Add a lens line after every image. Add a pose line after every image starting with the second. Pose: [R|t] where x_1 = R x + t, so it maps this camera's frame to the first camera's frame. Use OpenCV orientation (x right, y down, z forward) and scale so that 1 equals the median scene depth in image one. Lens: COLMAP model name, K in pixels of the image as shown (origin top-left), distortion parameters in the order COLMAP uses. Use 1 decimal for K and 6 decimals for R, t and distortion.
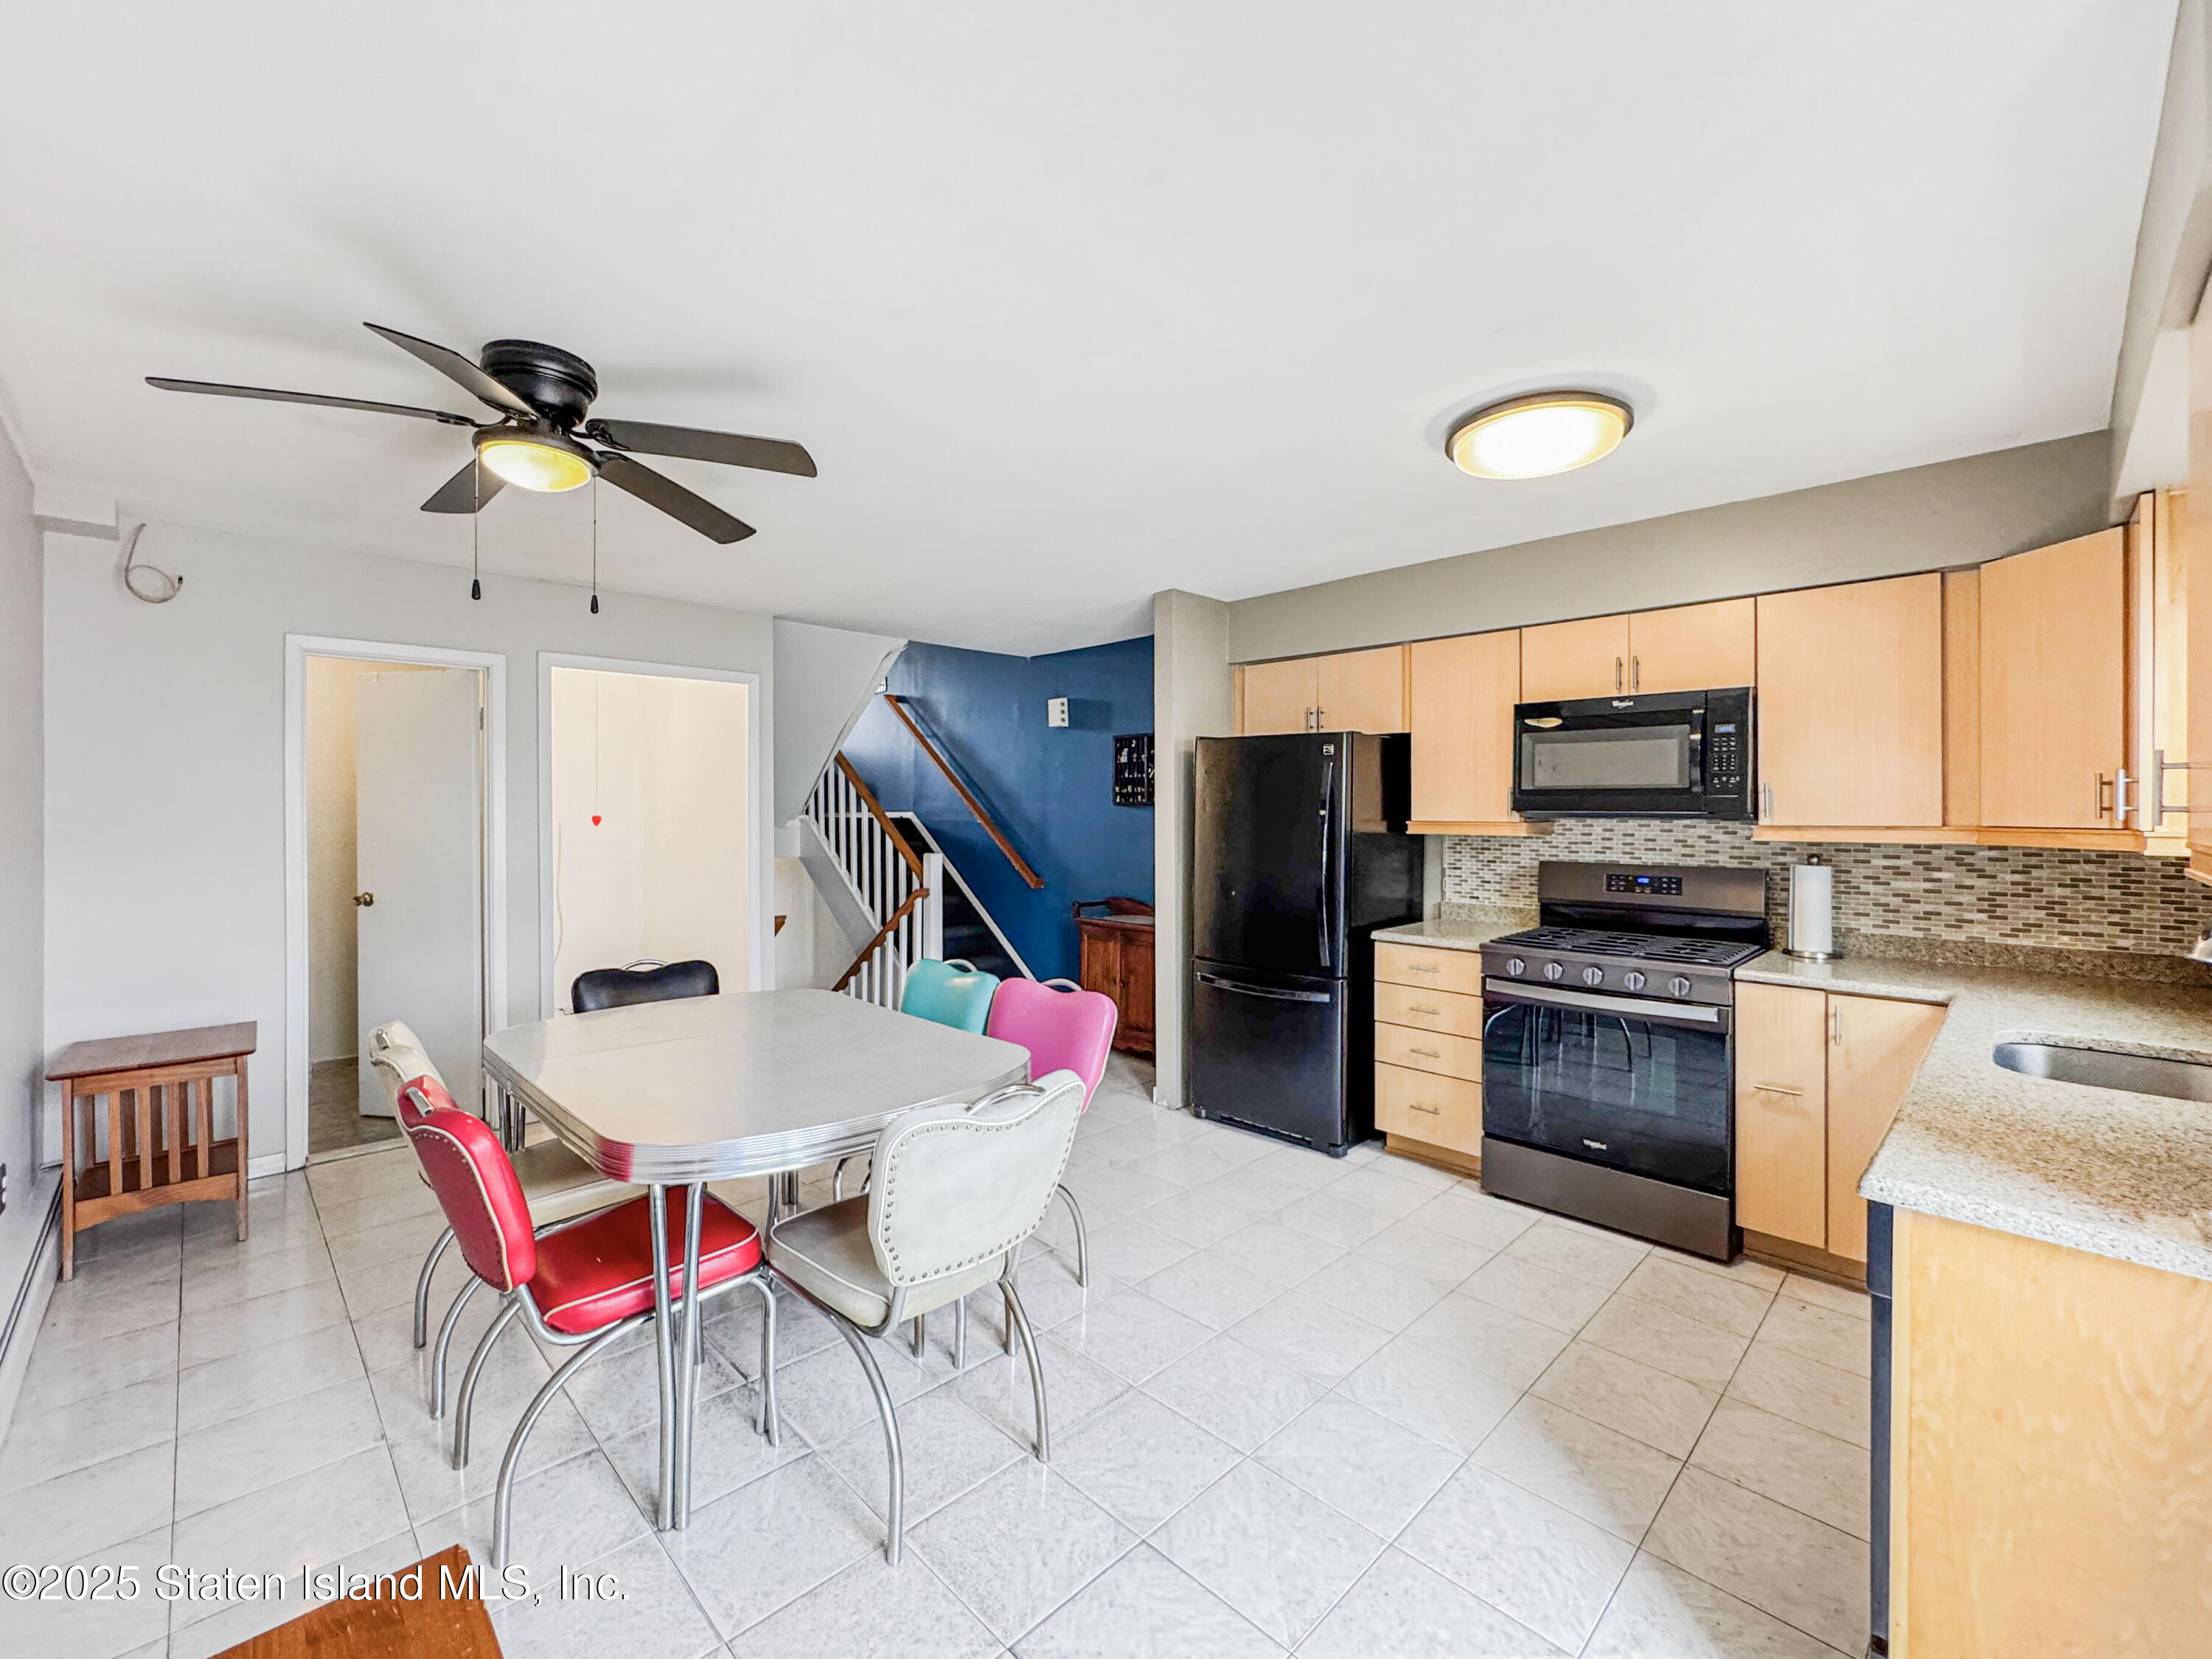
lens RADIAL K [[912.3, 0, 1110.1], [0, 912.3, 824.0], [0, 0, 1]] dist [-0.003051, 0.000309]
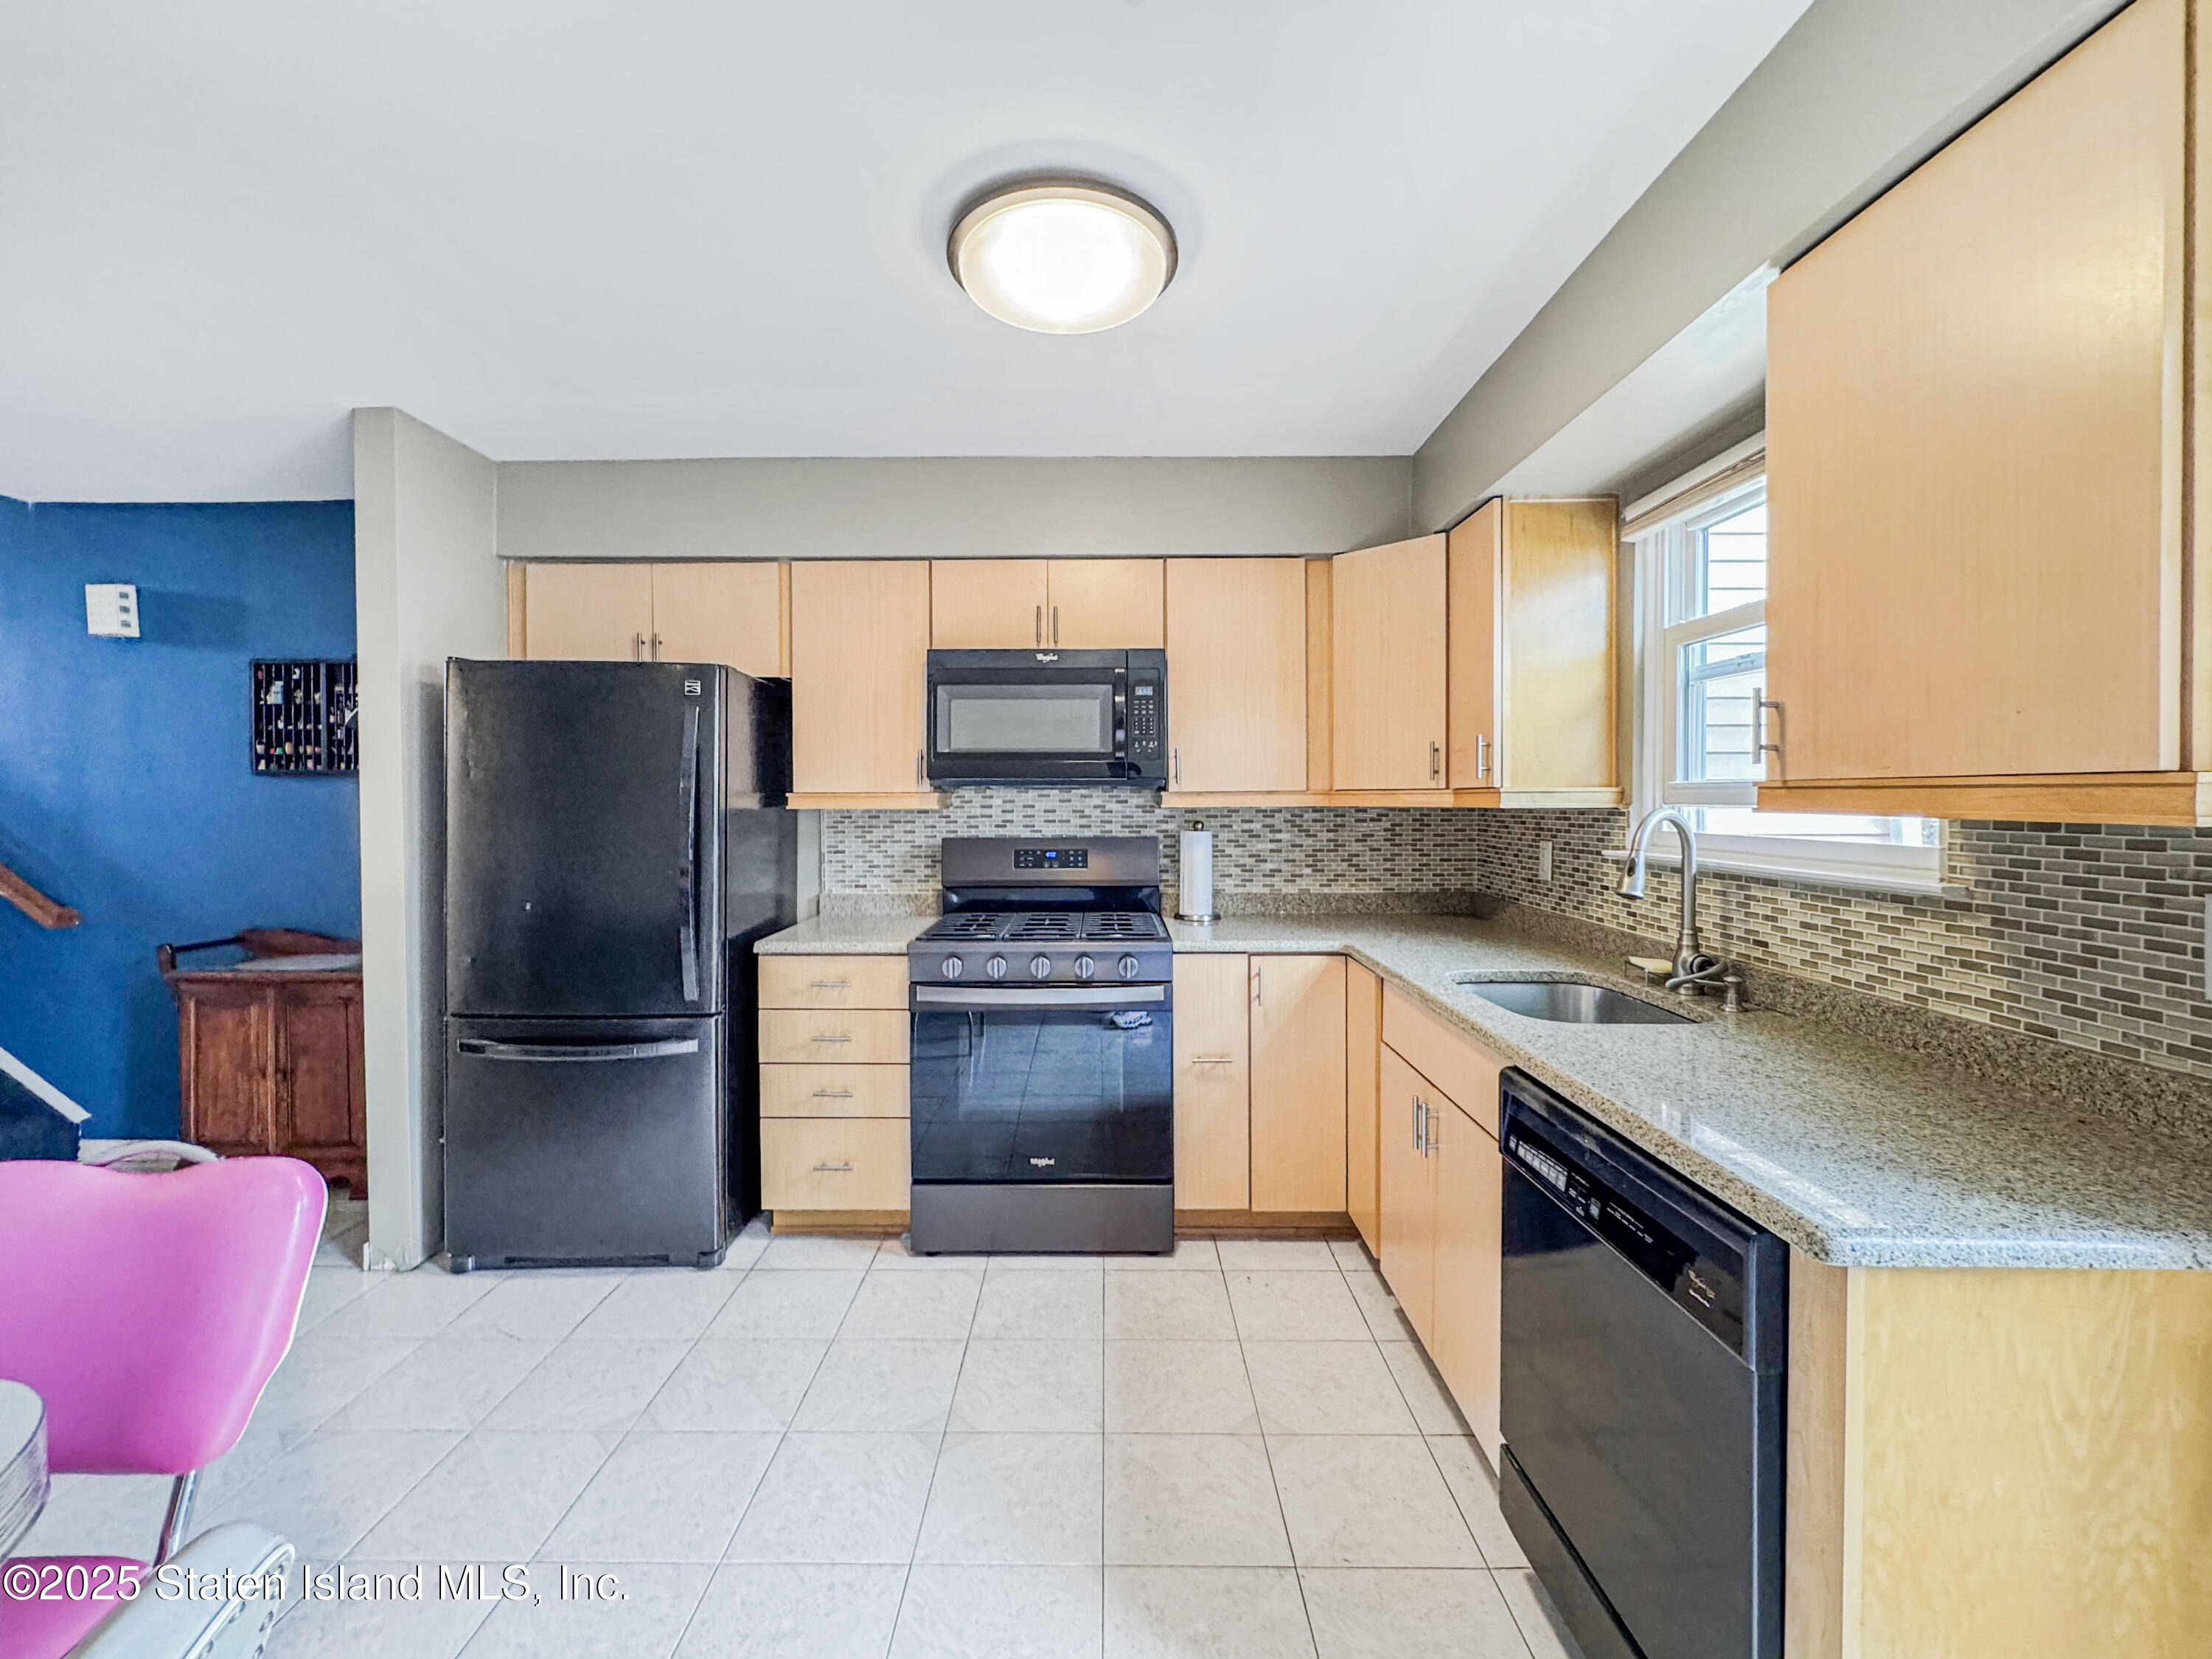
lens RADIAL K [[911.8, 0, 1102.6], [0, 911.8, 807.5], [0, 0, 1]] dist [-0.002240, -0.000037]
pose [[0.714242, -0.011860, 0.699798, -0.024974], [0.015867, 0.999874, 0.000751, 0.014250], [-0.699719, 0.010567, 0.714340, 0.298920]]
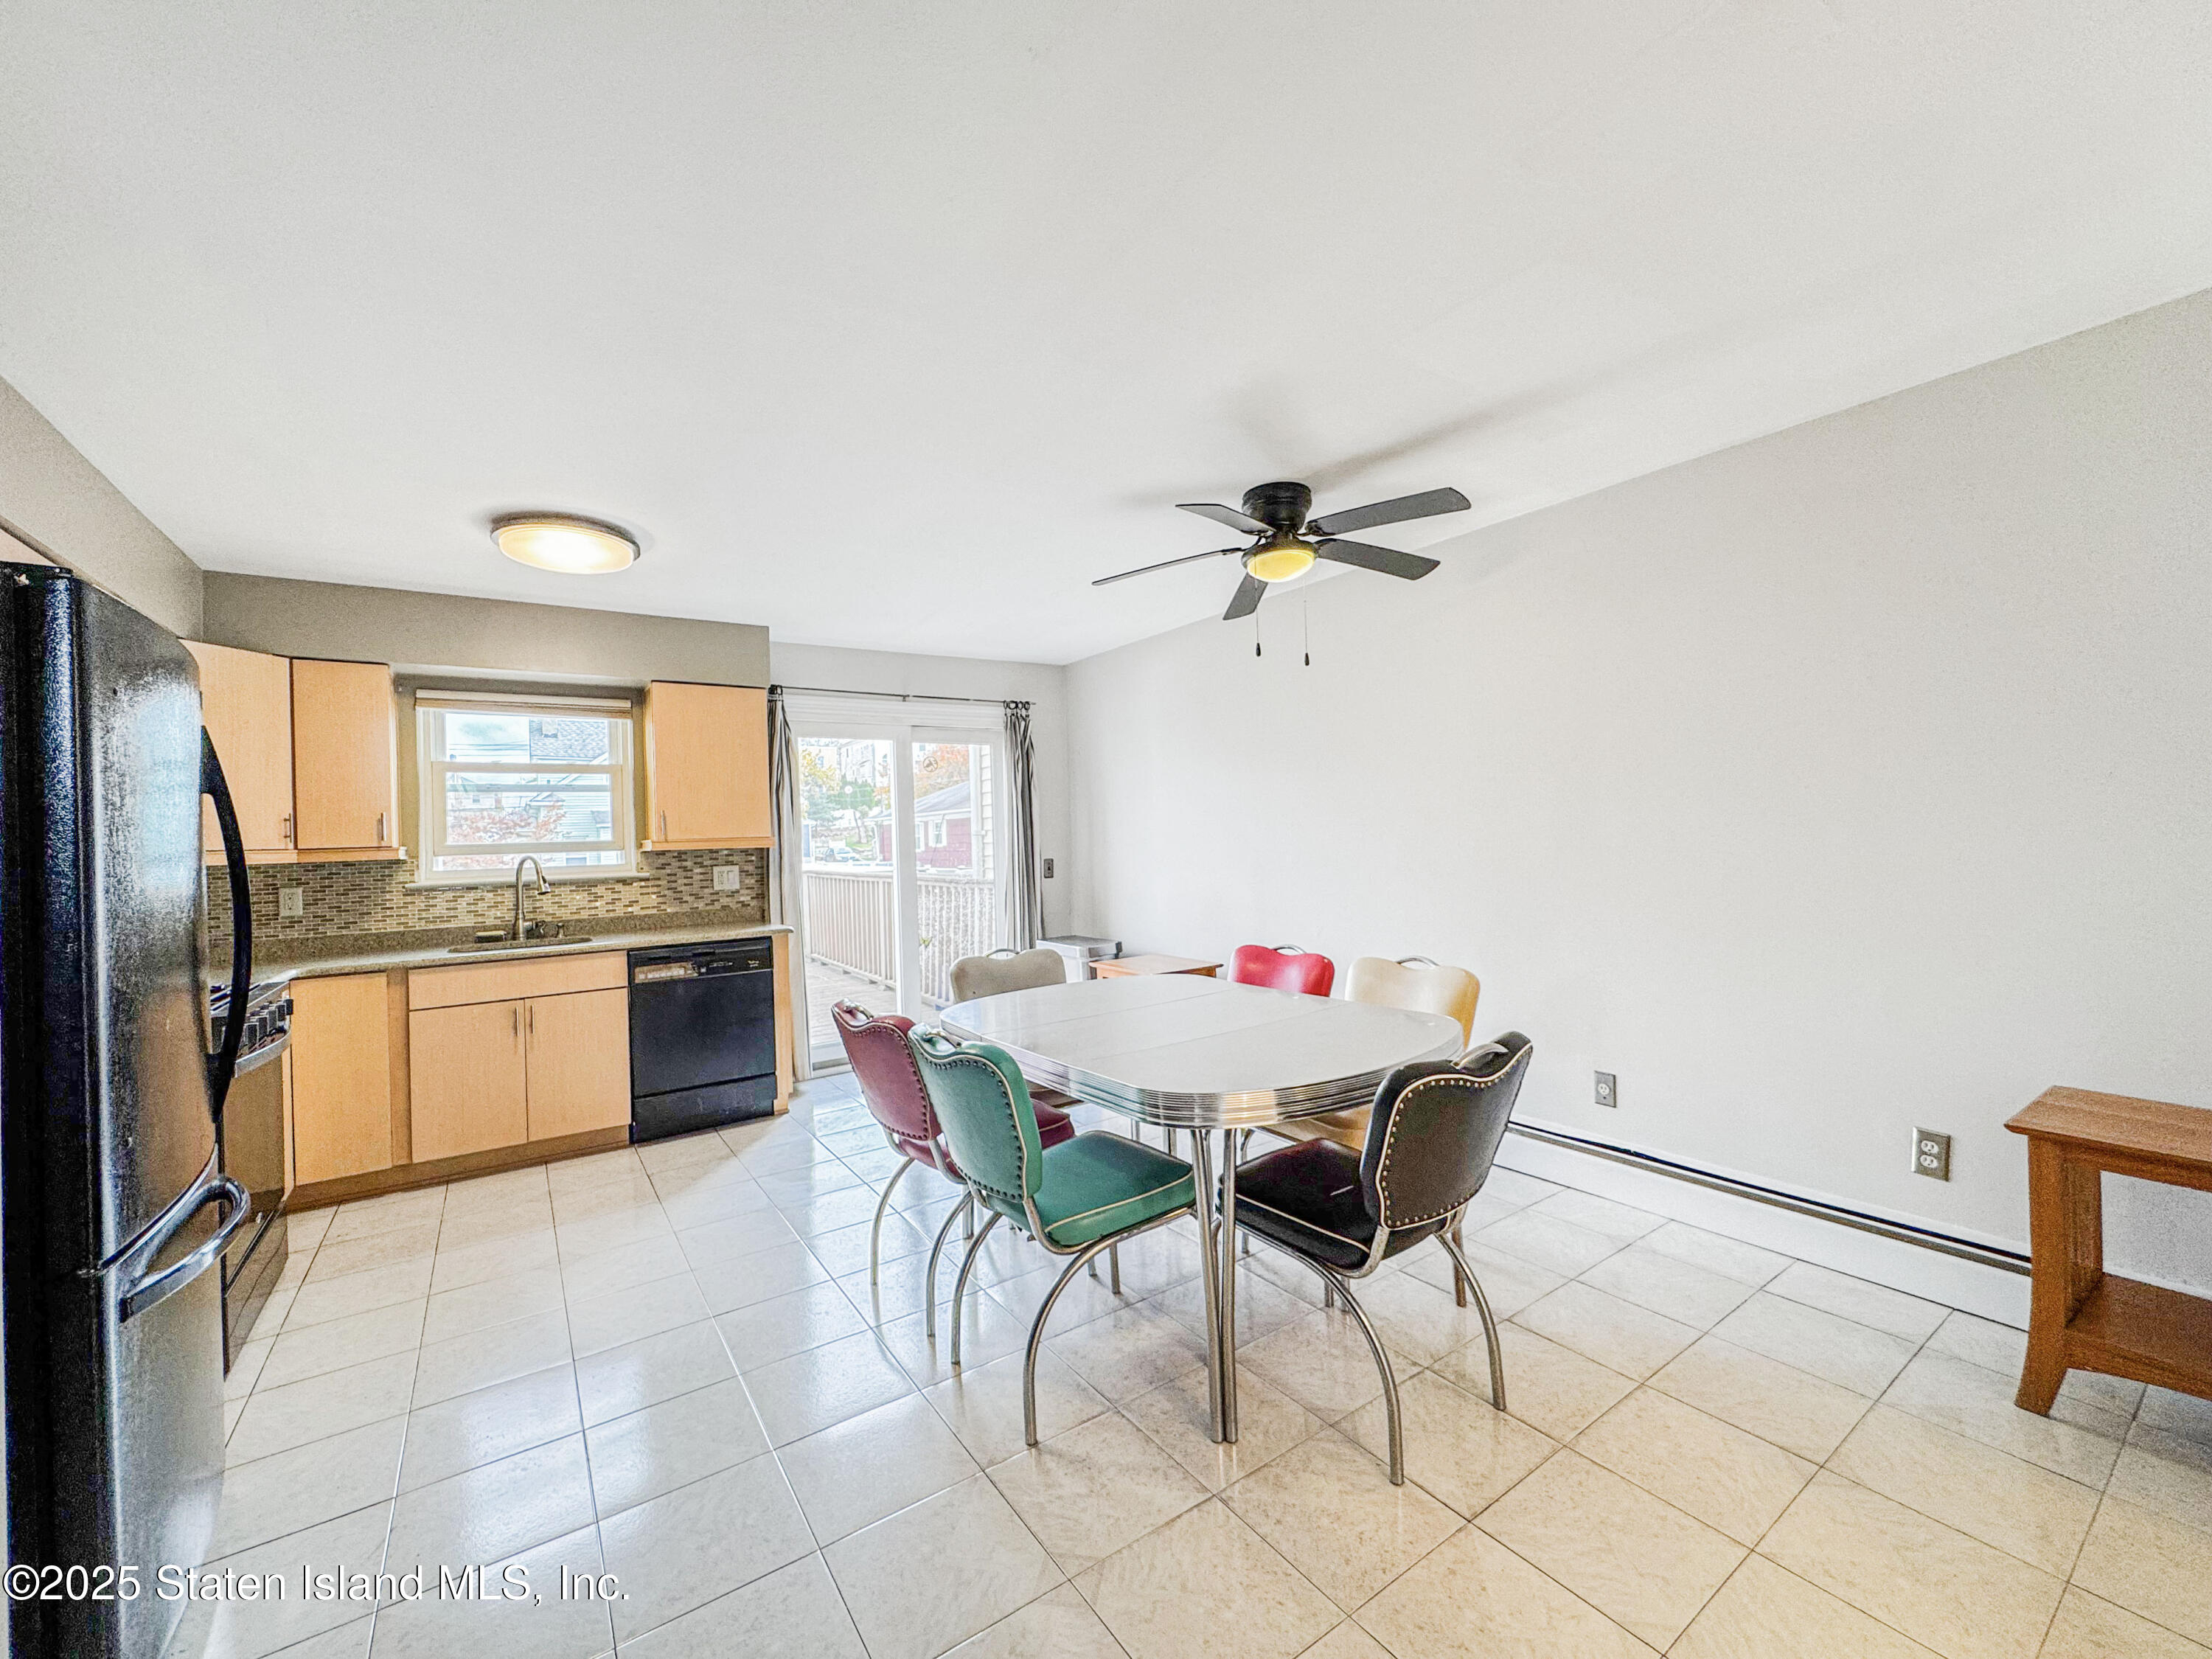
lens RADIAL K [[883.4, 0, 1105.1], [0, 883.4, 828.8], [0, 0, 1]] dist [-0.003008, 0.000213]
pose [[-0.981693, 0.032101, 0.187744, -0.372041], [0.034116, 0.999390, 0.007509, 0.004188], [-0.187389, 0.013776, -0.982189, 1.468400]]
